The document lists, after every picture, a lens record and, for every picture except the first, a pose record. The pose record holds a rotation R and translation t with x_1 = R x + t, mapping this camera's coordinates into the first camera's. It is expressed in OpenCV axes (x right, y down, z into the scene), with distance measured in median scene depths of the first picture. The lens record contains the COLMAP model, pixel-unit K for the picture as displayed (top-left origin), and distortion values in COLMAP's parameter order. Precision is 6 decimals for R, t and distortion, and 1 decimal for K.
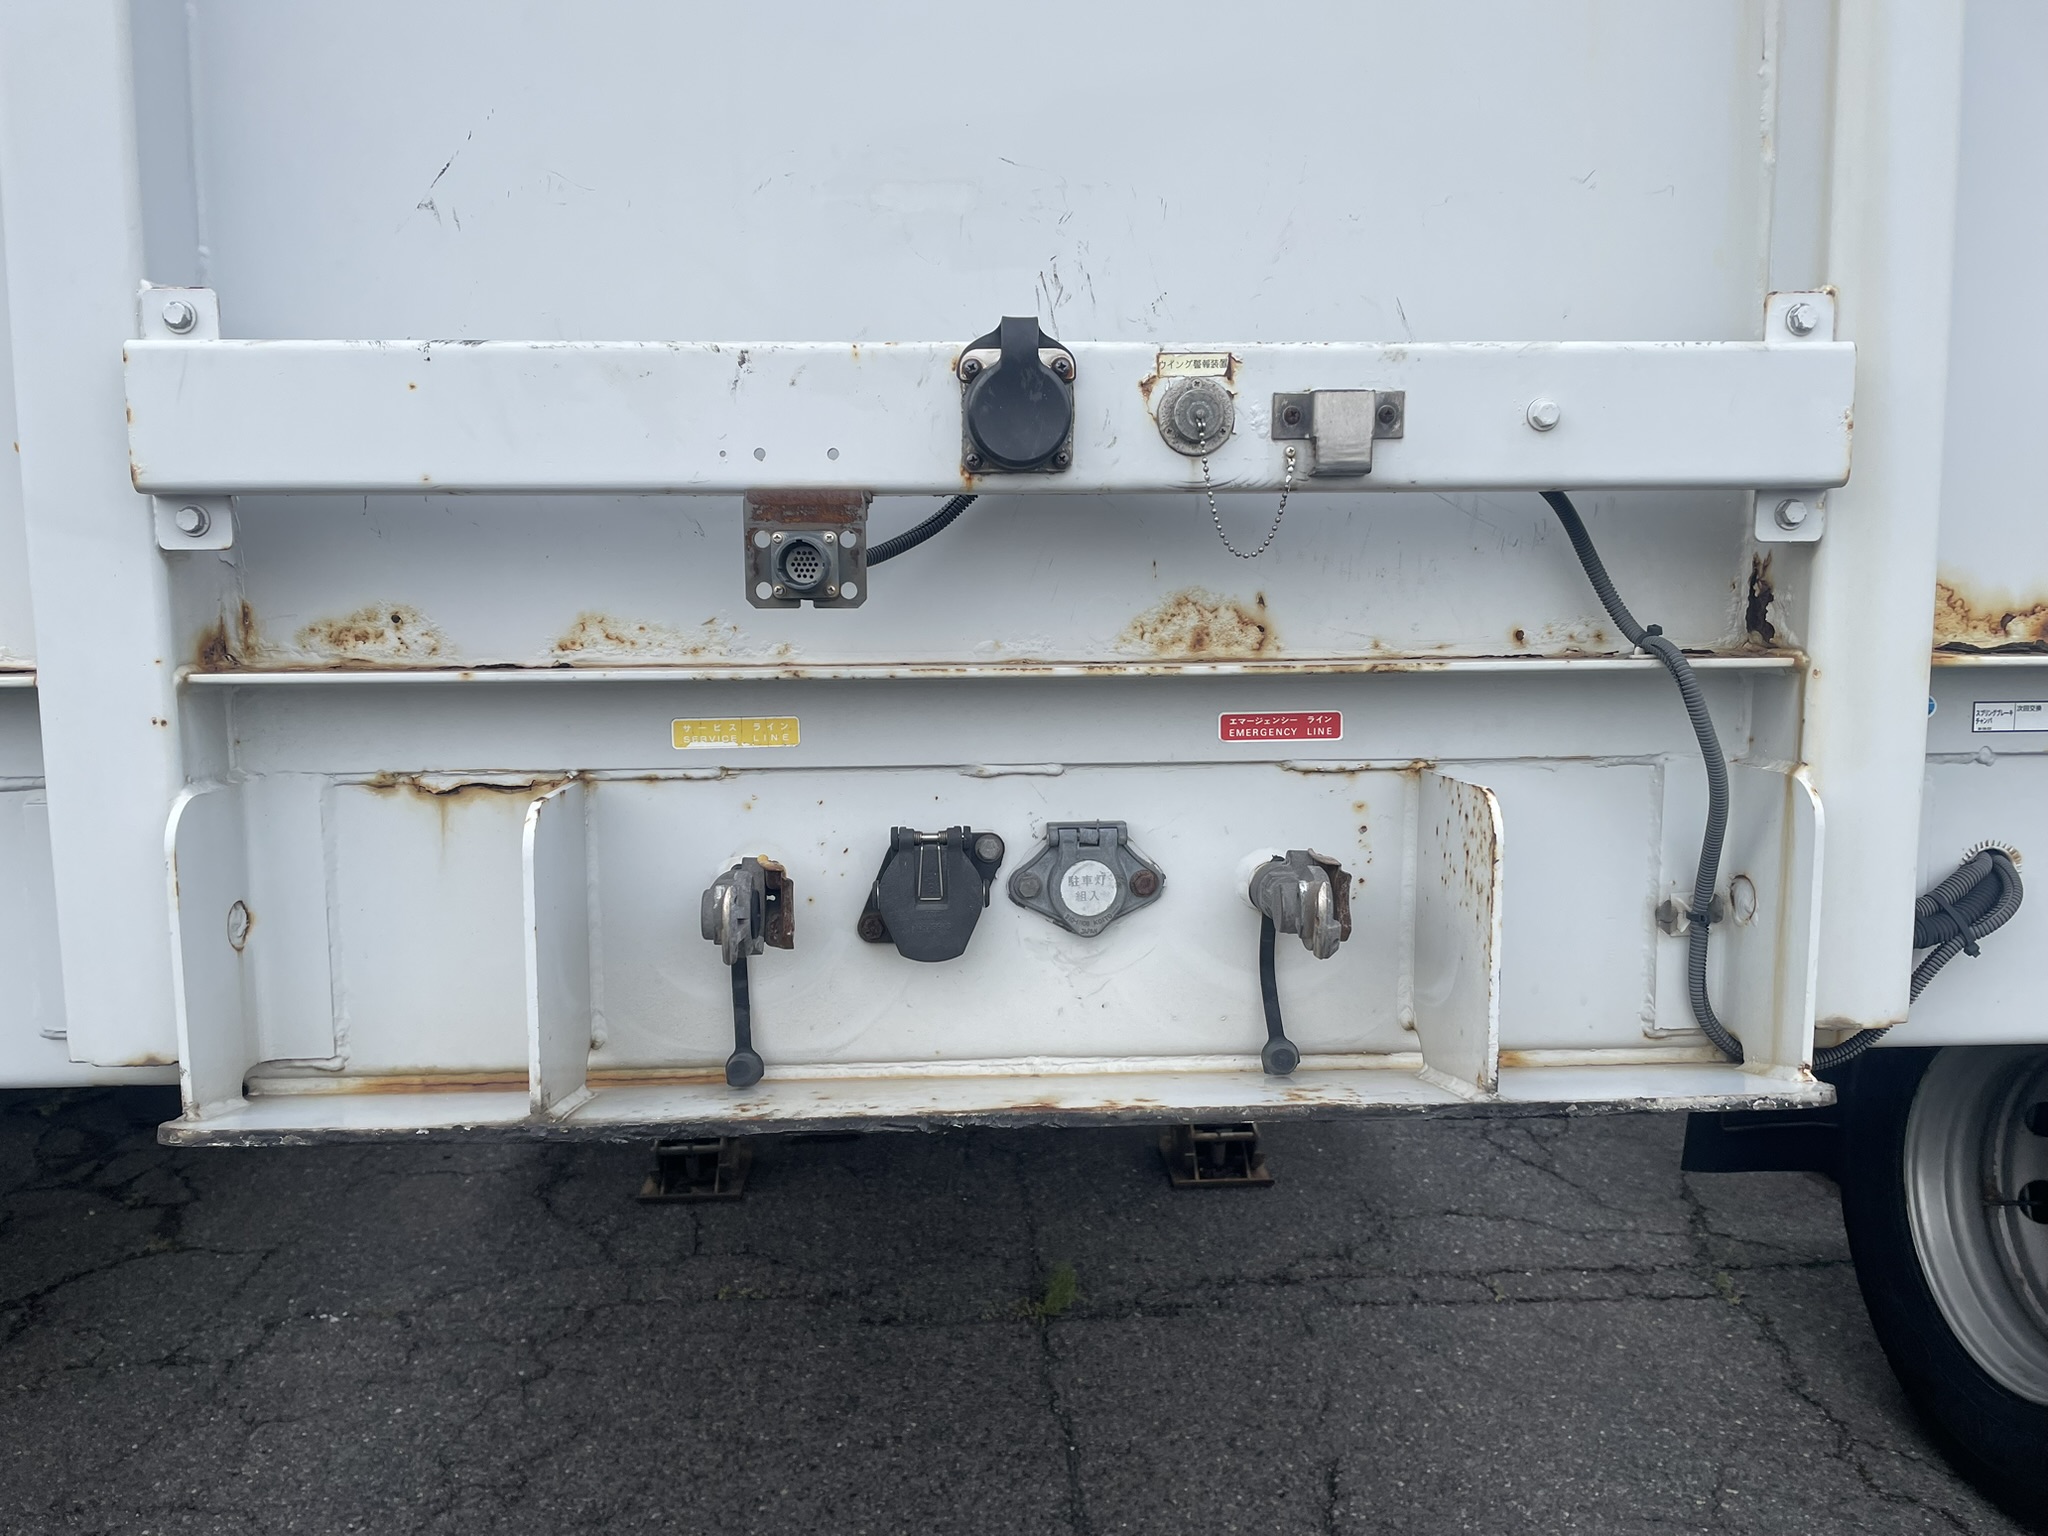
lens RADIAL K [[1541.6, 0, 1011.1], [0, 1541.6, 762.1], [0, 0, 1]] dist [0.082804, -0.104516]
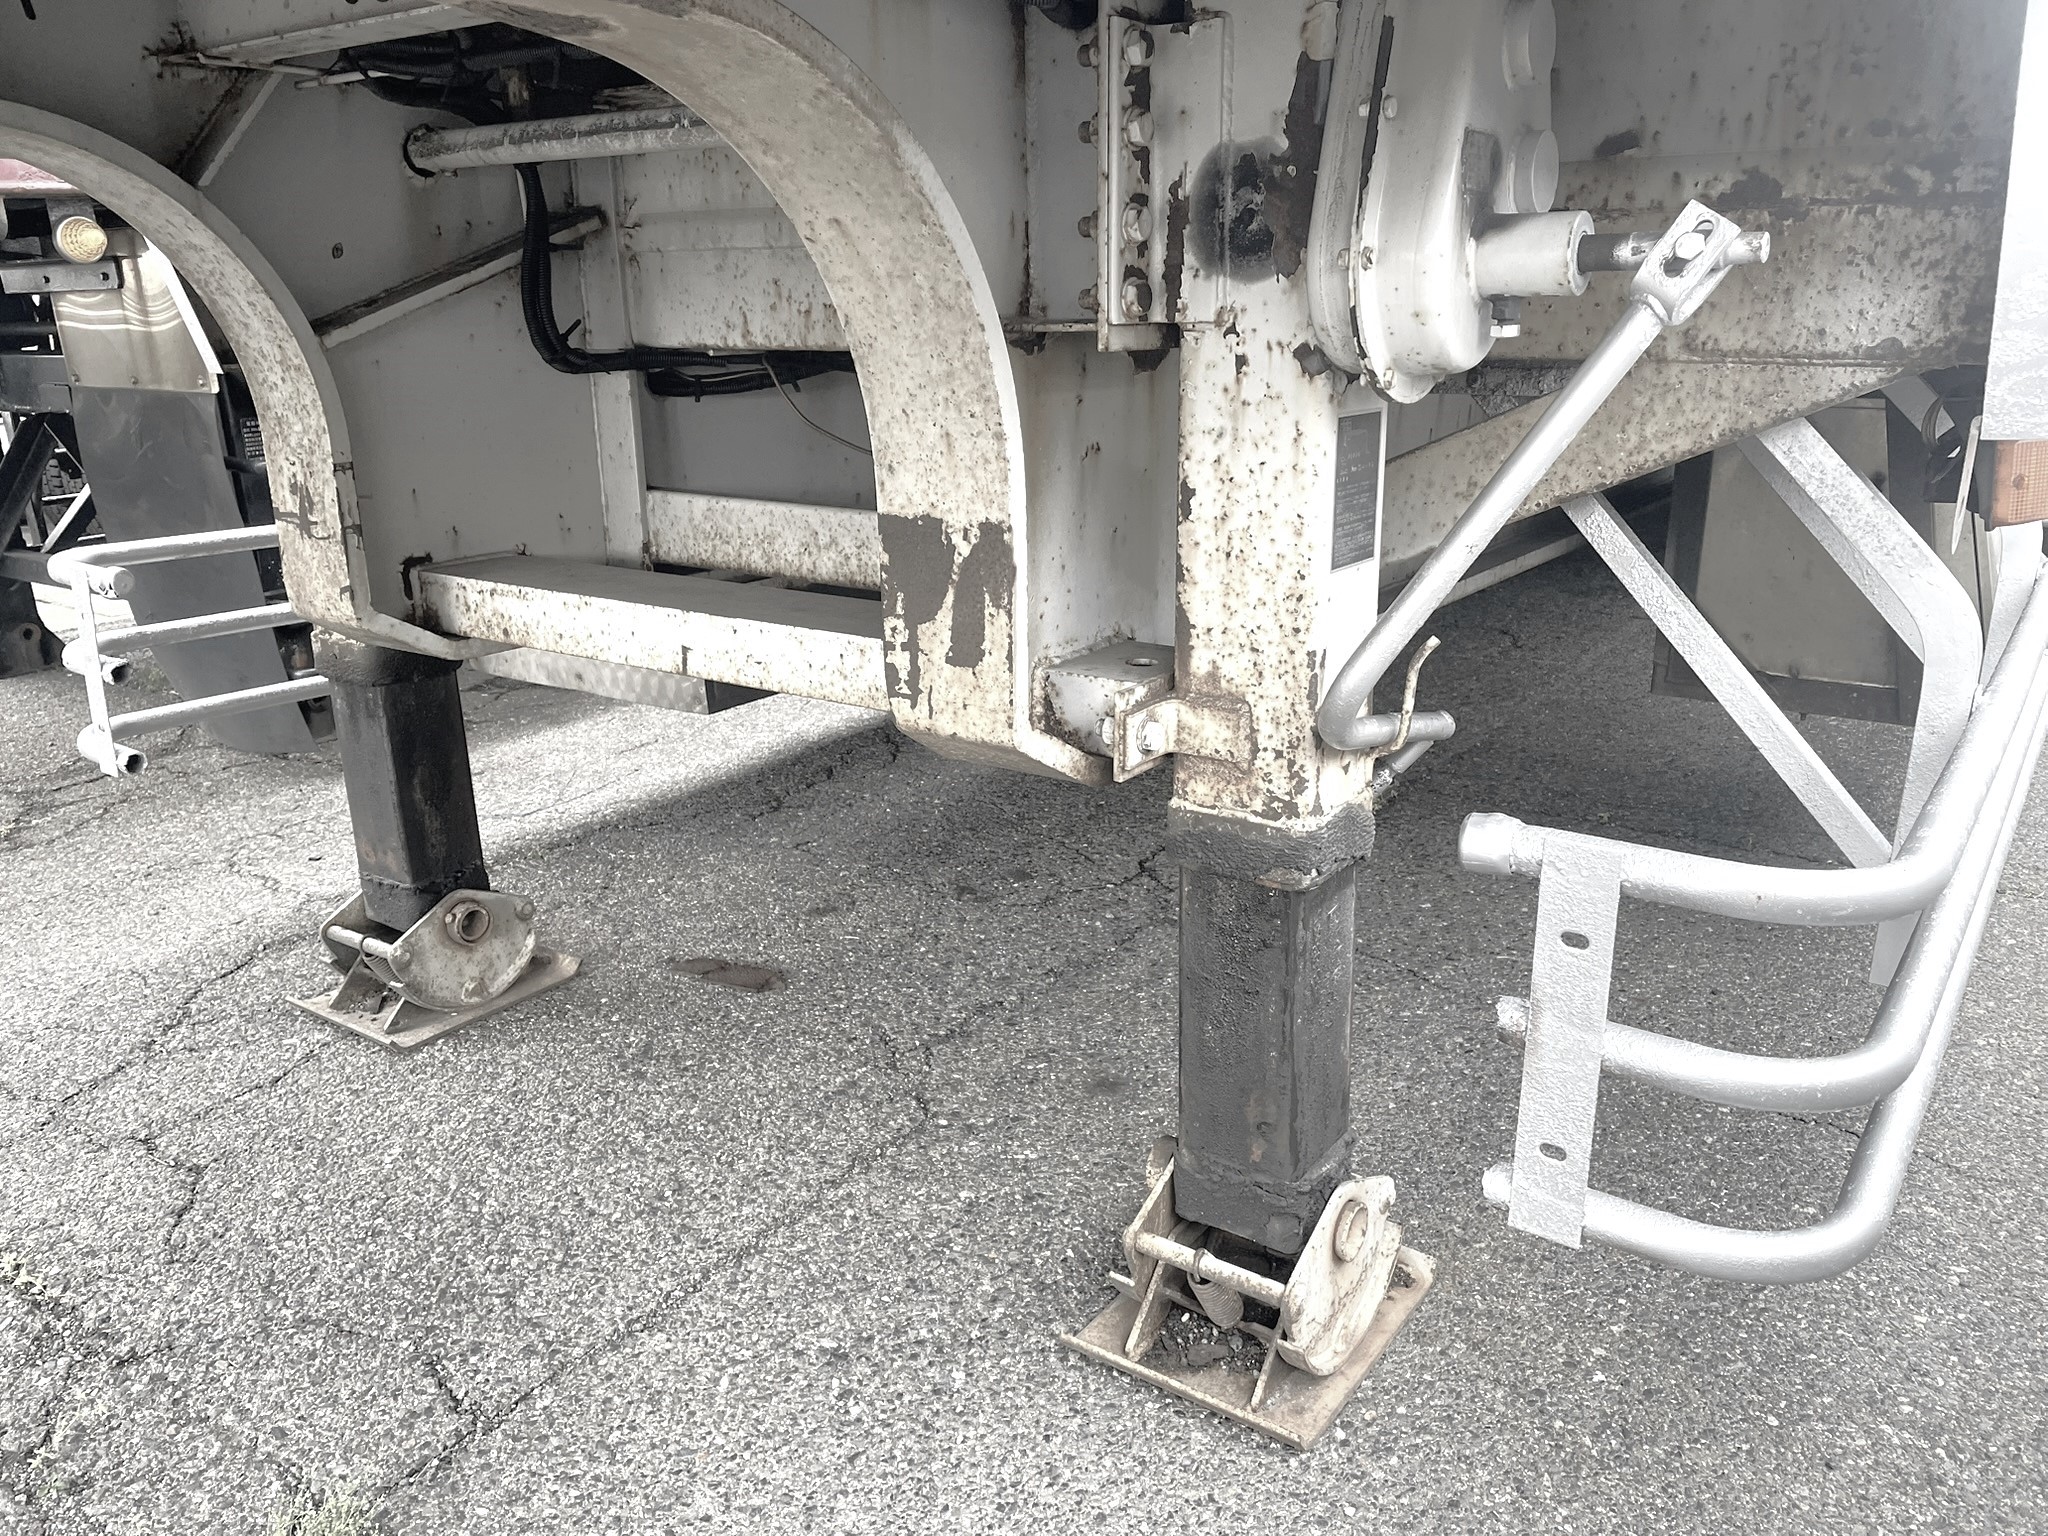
lens RADIAL K [[1541.6, 0, 1027.6], [0, 1541.6, 760.1], [0, 0, 1]] dist [0.082804, -0.104516]
pose [[0.787080, 0.175152, -0.591462, 1.218598], [-0.058117, 0.975632, 0.211579, 0.206861], [0.614108, -0.132155, 0.778079, 2.876874]]
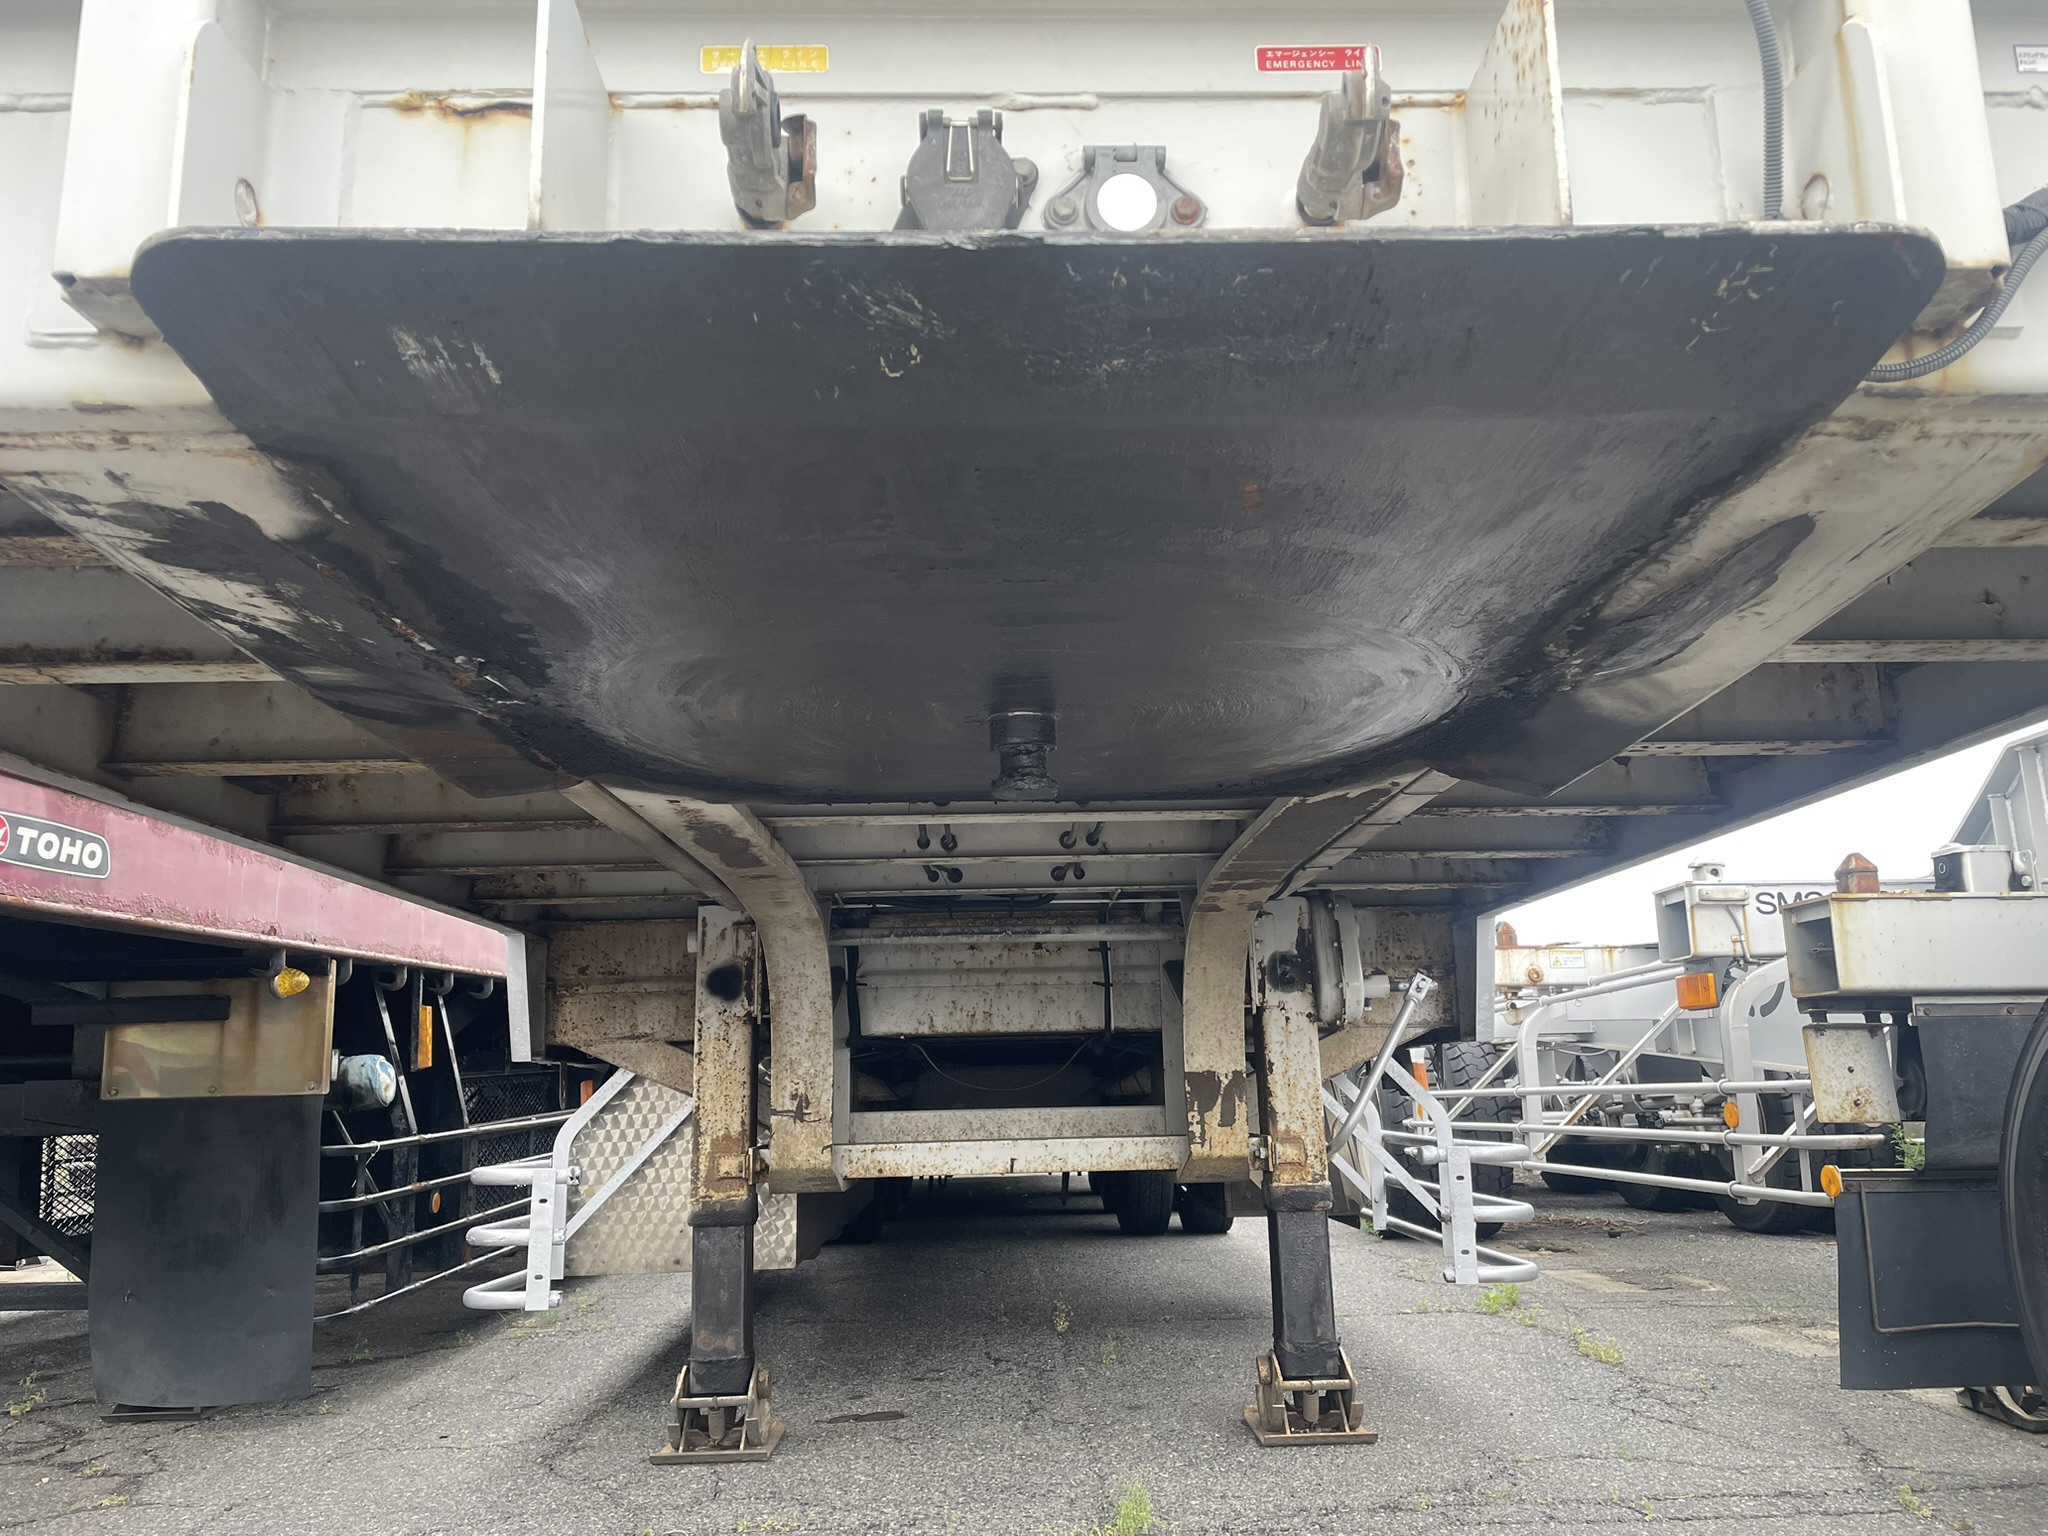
lens RADIAL K [[1541.6, 0, 1035.8], [0, 1541.6, 778.1], [0, 0, 1]] dist [0.082804, -0.104516]
pose [[0.999636, -0.018864, -0.019293, 0.005425], [0.012237, 0.954197, -0.298928, 0.714983], [0.024048, 0.298583, 0.954081, 0.185527]]
